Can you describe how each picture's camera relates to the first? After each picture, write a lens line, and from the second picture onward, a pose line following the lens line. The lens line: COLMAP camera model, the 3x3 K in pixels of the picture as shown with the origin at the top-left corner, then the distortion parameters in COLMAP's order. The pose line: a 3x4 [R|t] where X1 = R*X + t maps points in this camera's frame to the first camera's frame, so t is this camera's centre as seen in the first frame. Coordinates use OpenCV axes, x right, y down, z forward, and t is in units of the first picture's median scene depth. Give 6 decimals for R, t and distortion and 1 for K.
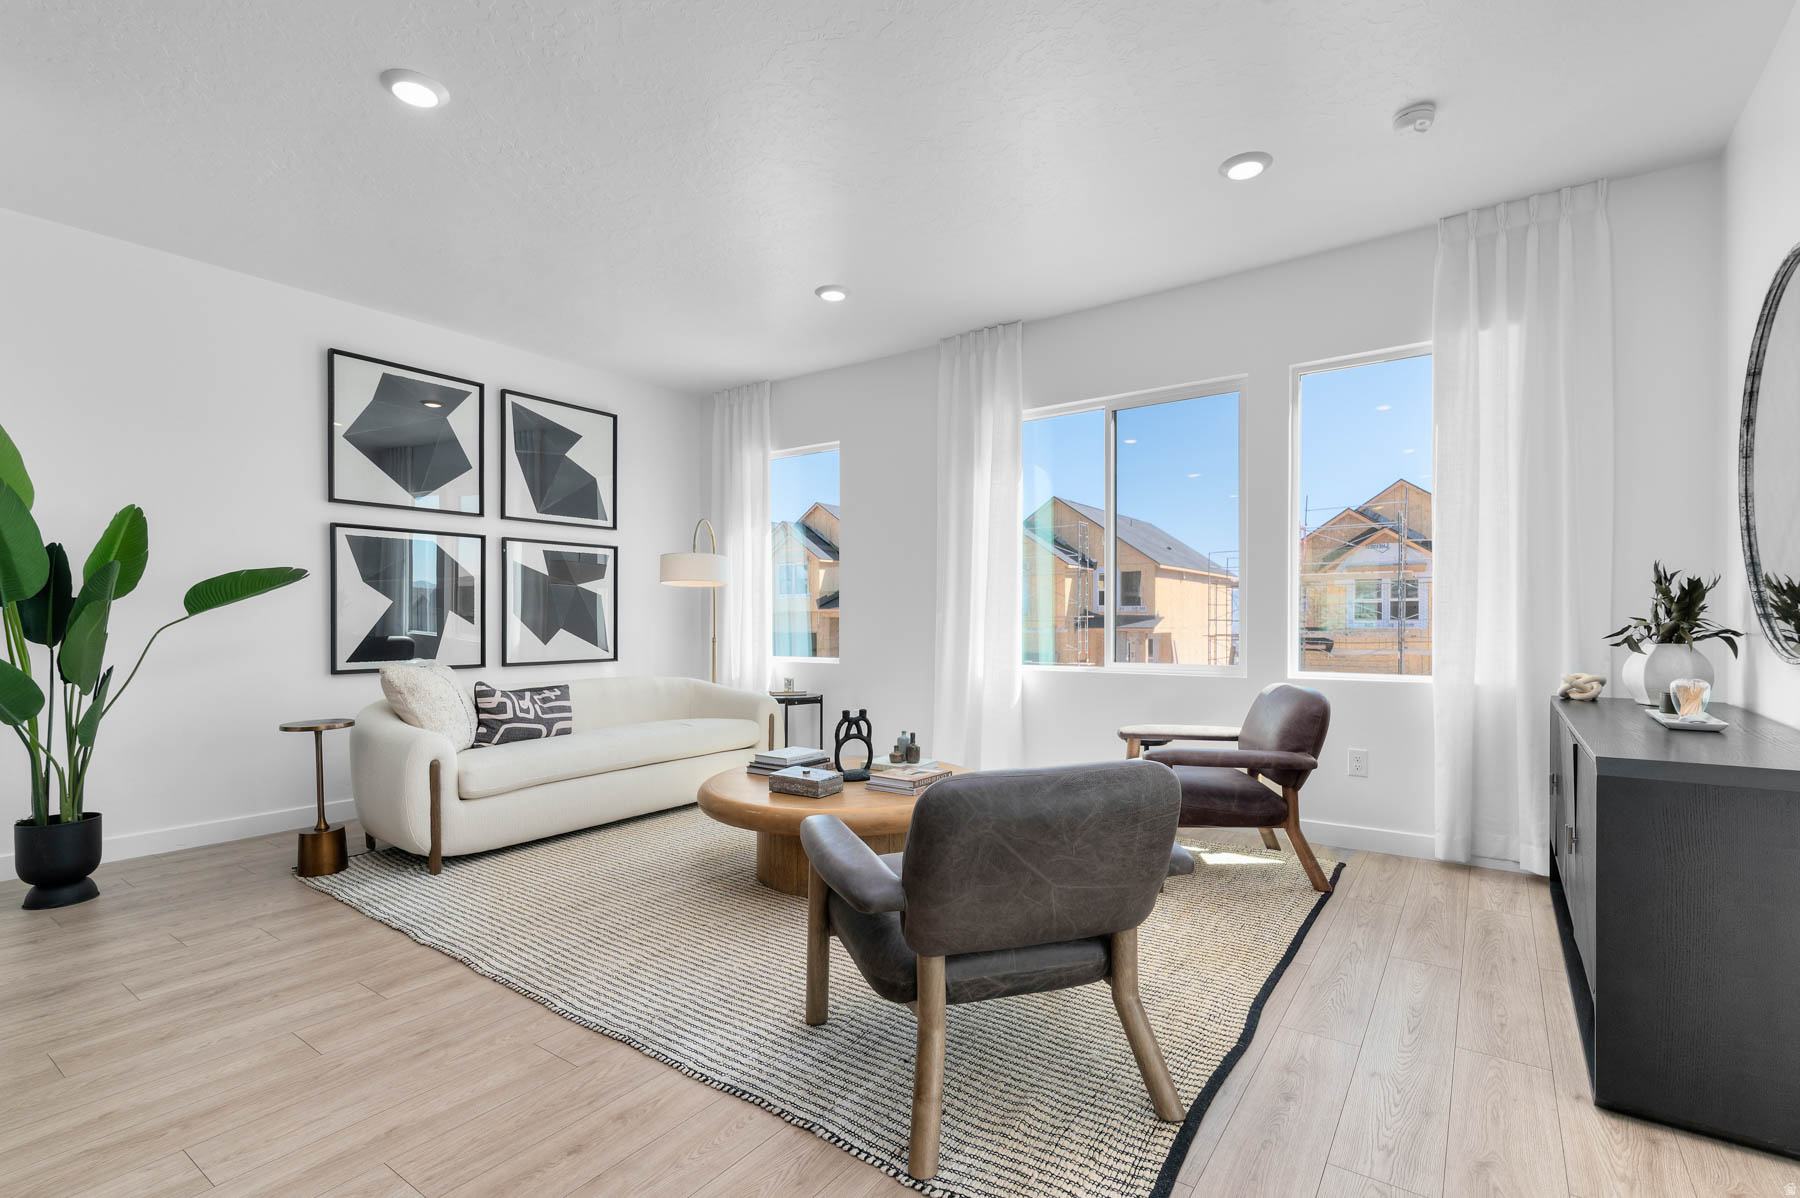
lens RADIAL K [[821.5, 0, 897.5], [0, 821.5, 620.3], [0, 0, 1]] dist [-0.002486, -0.000656]
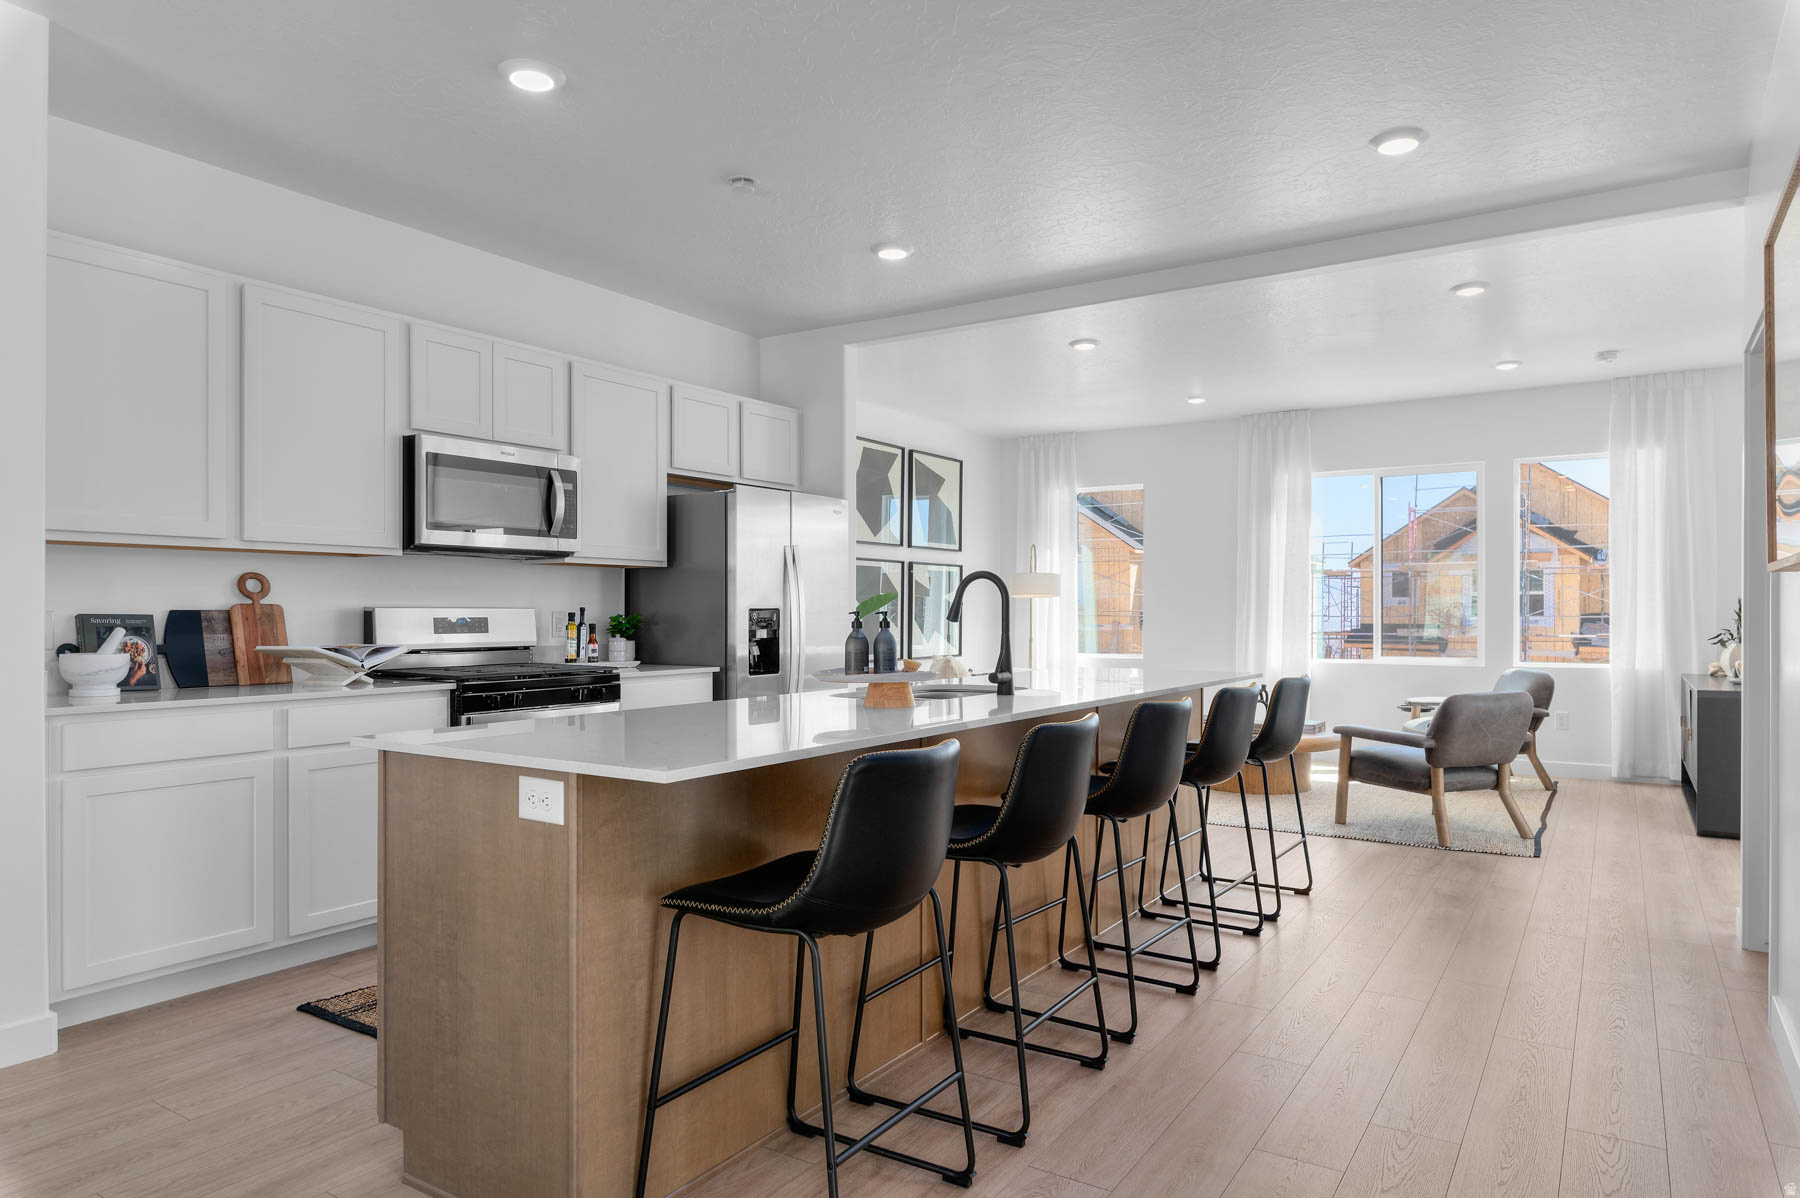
lens RADIAL K [[1093.0, 0, 900.0], [0, 1093.0, 599.0], [0, 0, 1]] dist [-0.004381, -0.000883]
pose [[0.998992, 0.001963, 0.044837, -0.832441], [-0.001428, 0.999928, -0.011953, -0.030317], [-0.044857, 0.011877, 0.998923, -1.070403]]
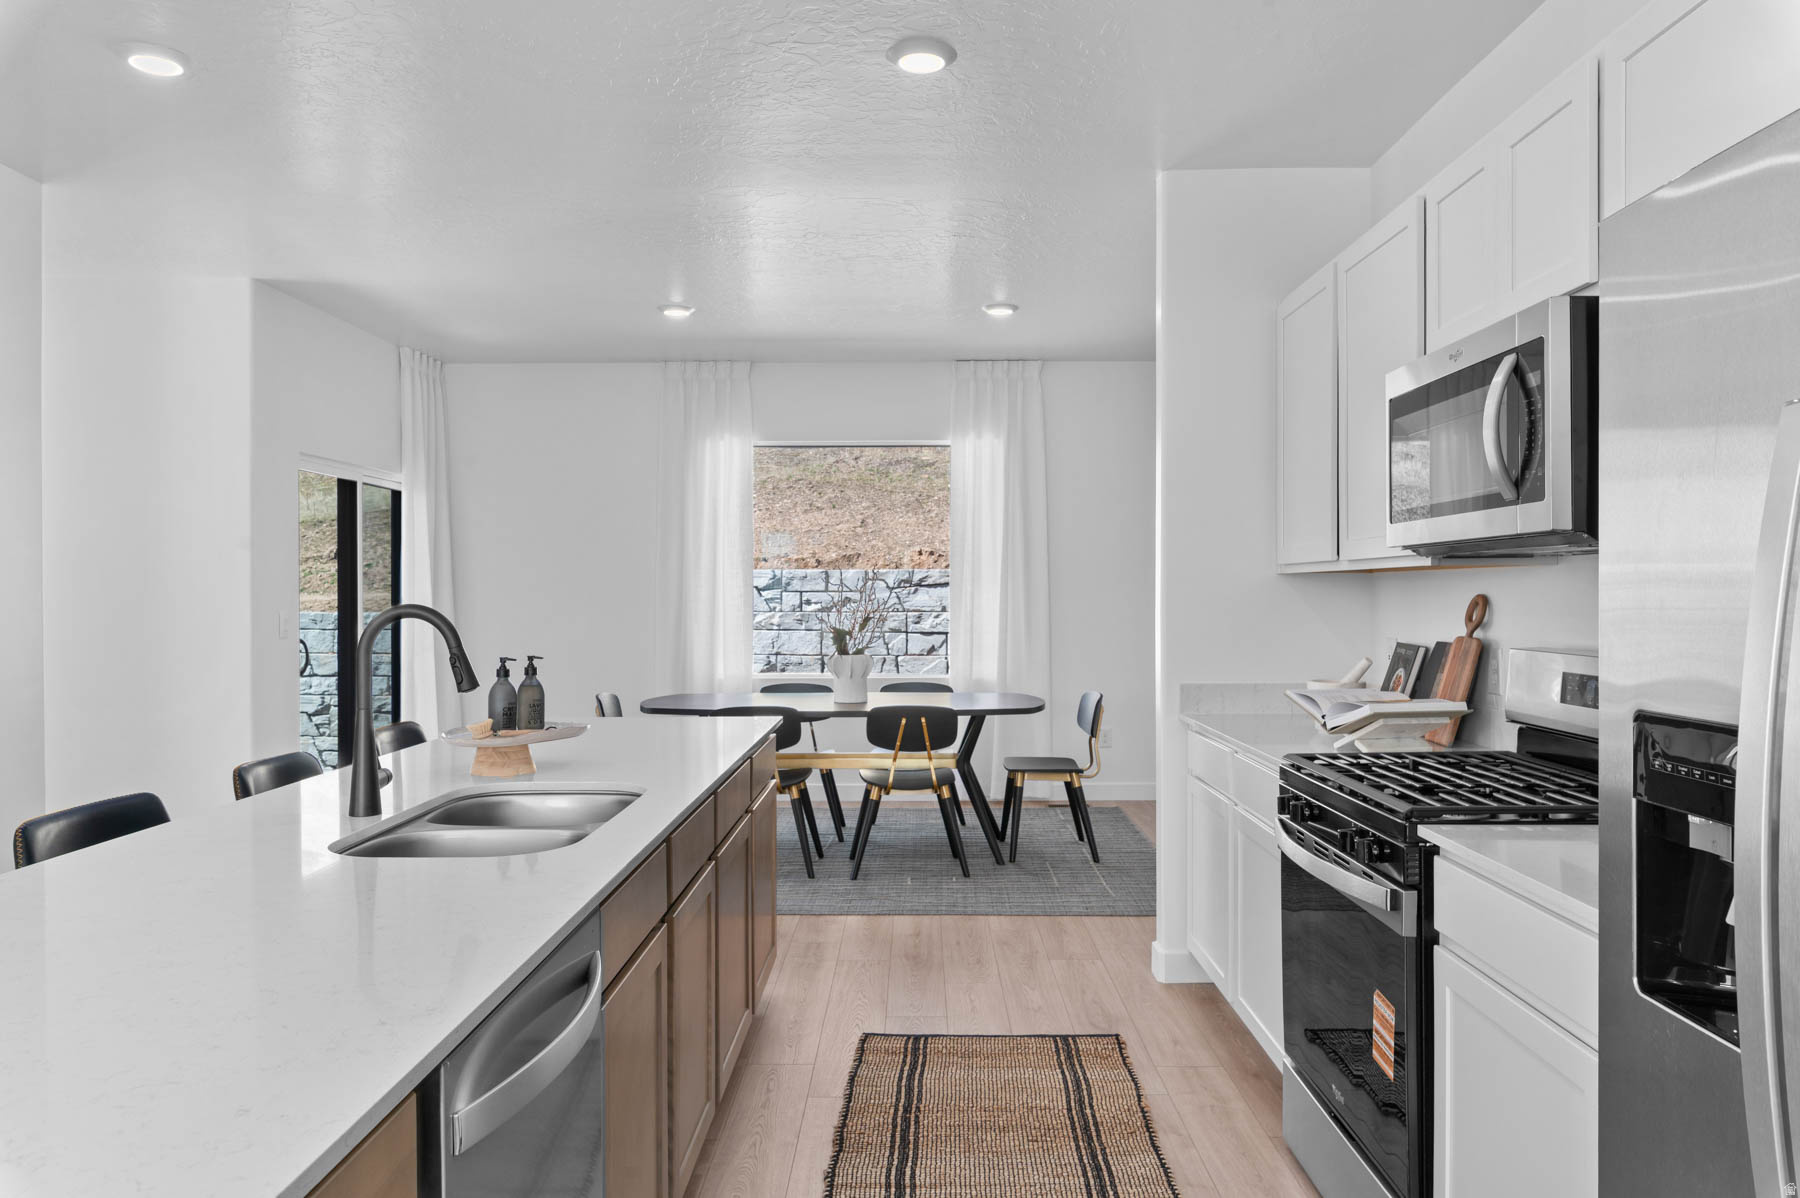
lens RADIAL K [[1254.9, 0, 900.0], [0, 1254.9, 599.0], [0, 0, 1]] dist [-0.023140, -0.000903]
pose [[-0.819619, 0.003695, -0.572897, 0.003118], [0.001210, 0.999988, 0.004717, -0.152647], [0.572908, 0.003173, -0.819614, 3.708964]]
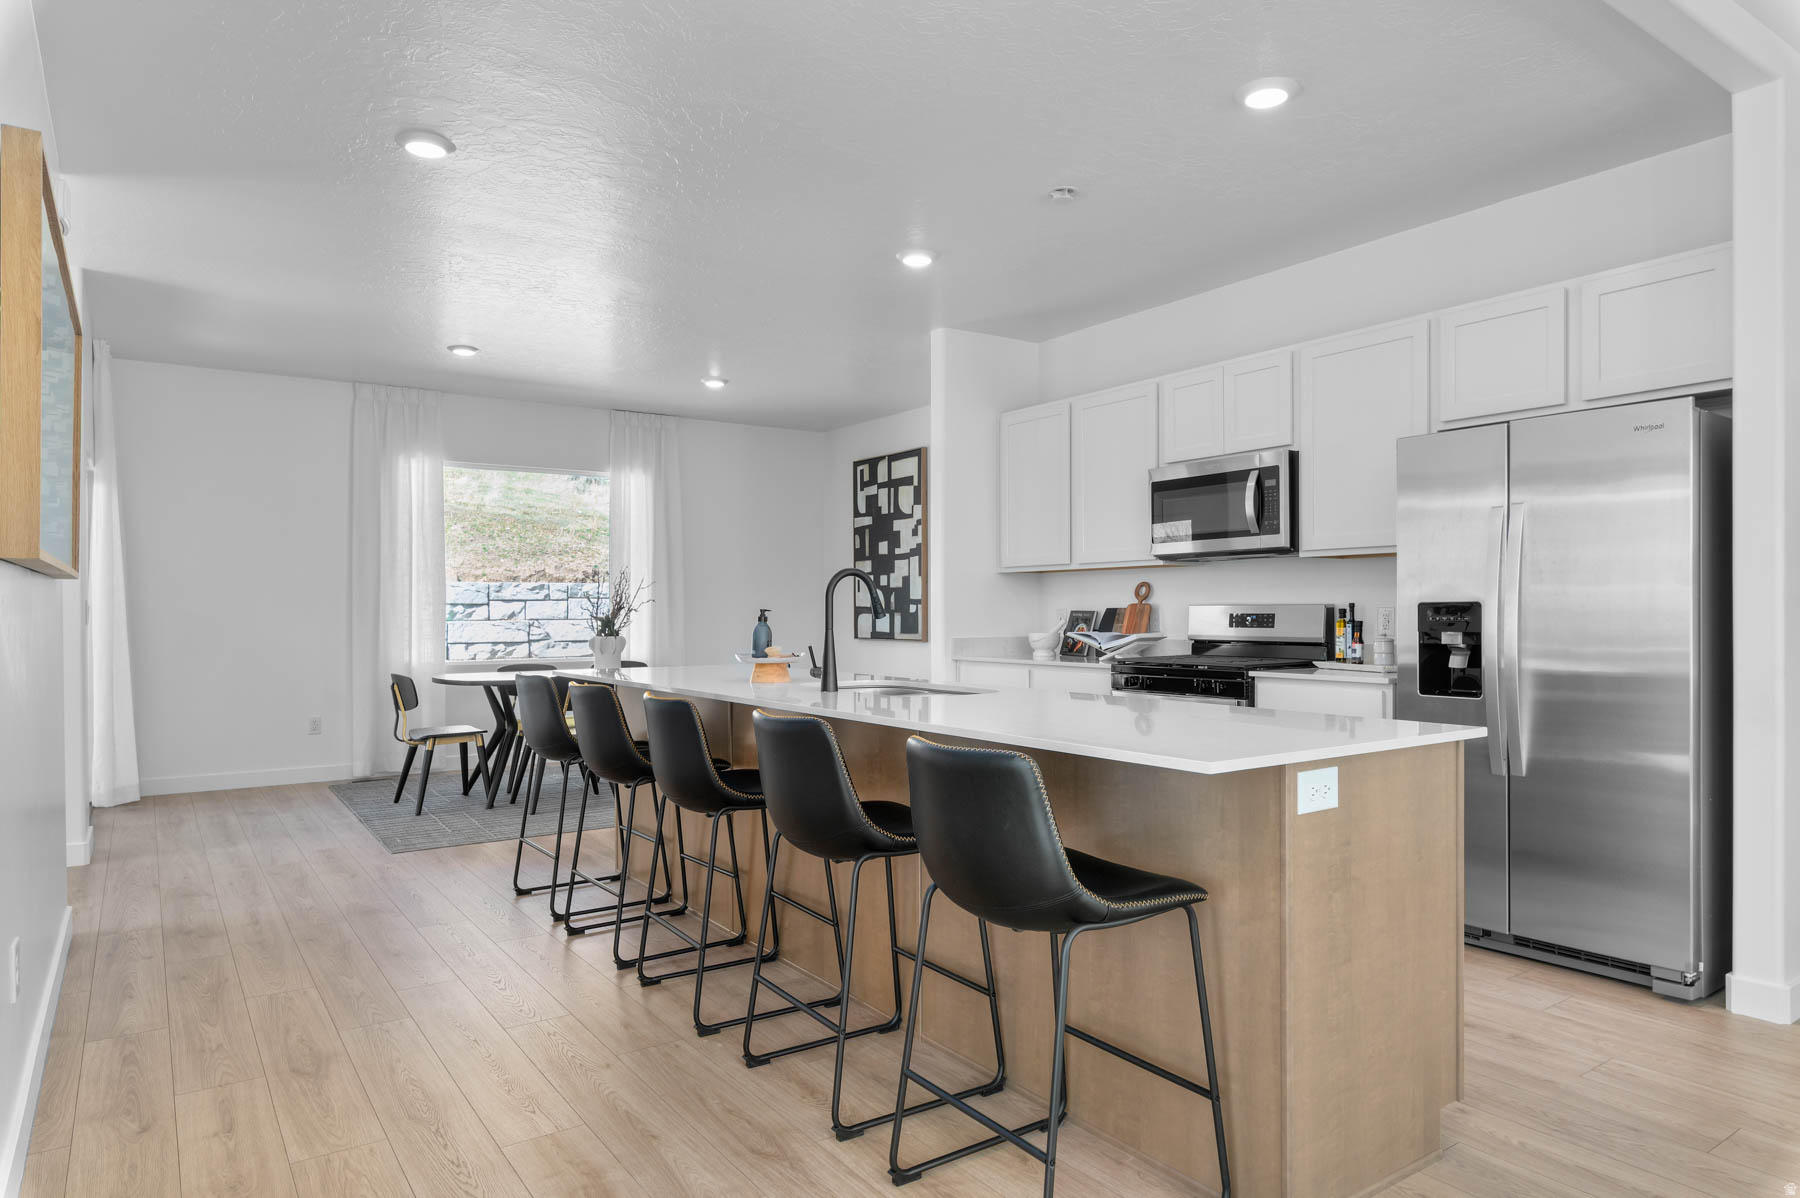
lens RADIAL K [[1126.7, 0, 900.0], [0, 1126.7, 599.0], [0, 0, 1]] dist [0.005340, 0.000507]
pose [[-0.343132, -0.008288, -0.939251, 2.301106], [0.003466, 0.999943, -0.010090, -0.026586], [0.939281, -0.006718, -0.343084, 2.876011]]
